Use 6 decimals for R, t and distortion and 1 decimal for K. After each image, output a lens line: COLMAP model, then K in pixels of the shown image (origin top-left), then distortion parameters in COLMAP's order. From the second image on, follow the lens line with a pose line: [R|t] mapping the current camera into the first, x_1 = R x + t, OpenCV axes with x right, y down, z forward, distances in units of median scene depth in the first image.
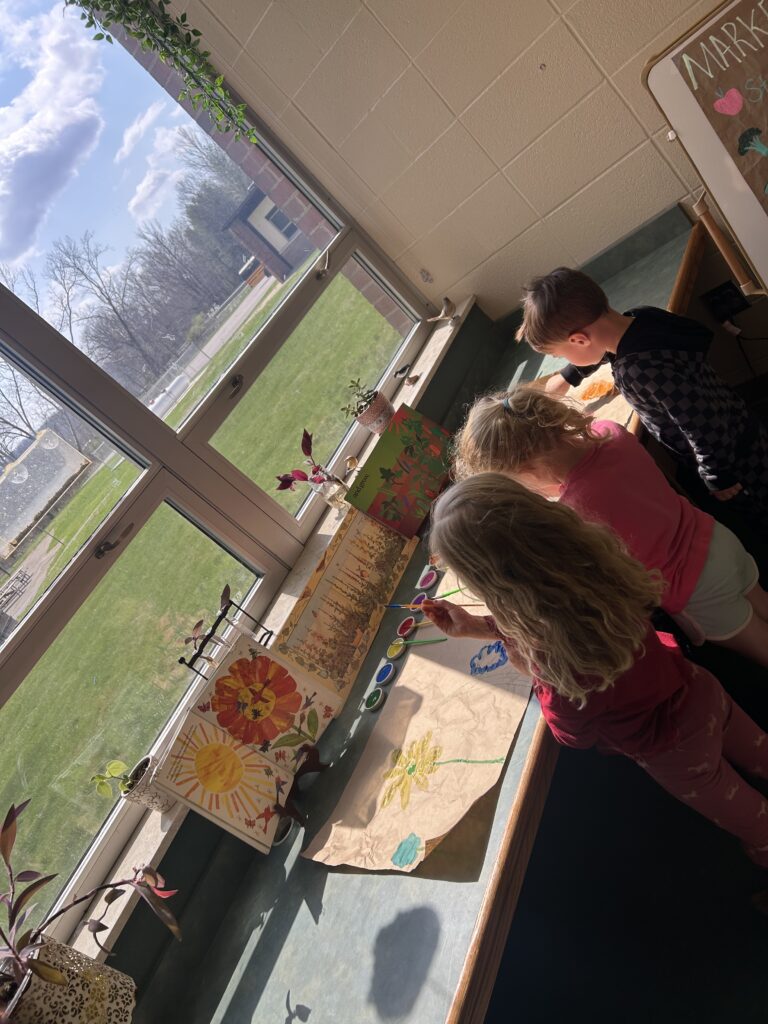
lens RADIAL K [[788.3, 0, 380.6], [0, 788.3, 530.7], [0, 0, 1]] dist [0.011147, 0.002312]
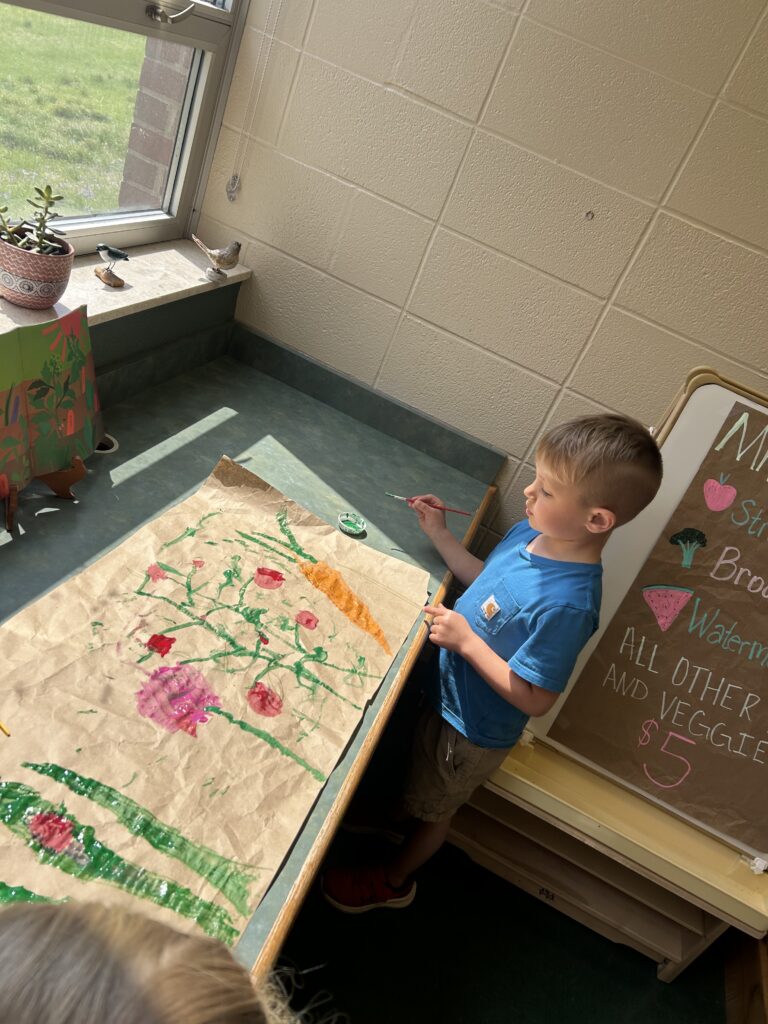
lens RADIAL K [[788.3, 0, 380.6], [0, 788.3, 530.7], [0, 0, 1]] dist [0.011147, 0.002312]
pose [[0.405486, 0.672983, 0.618607, -0.125851], [-0.679210, 0.674725, -0.288824, -0.043760], [-0.611763, -0.303050, 0.730689, 0.477619]]
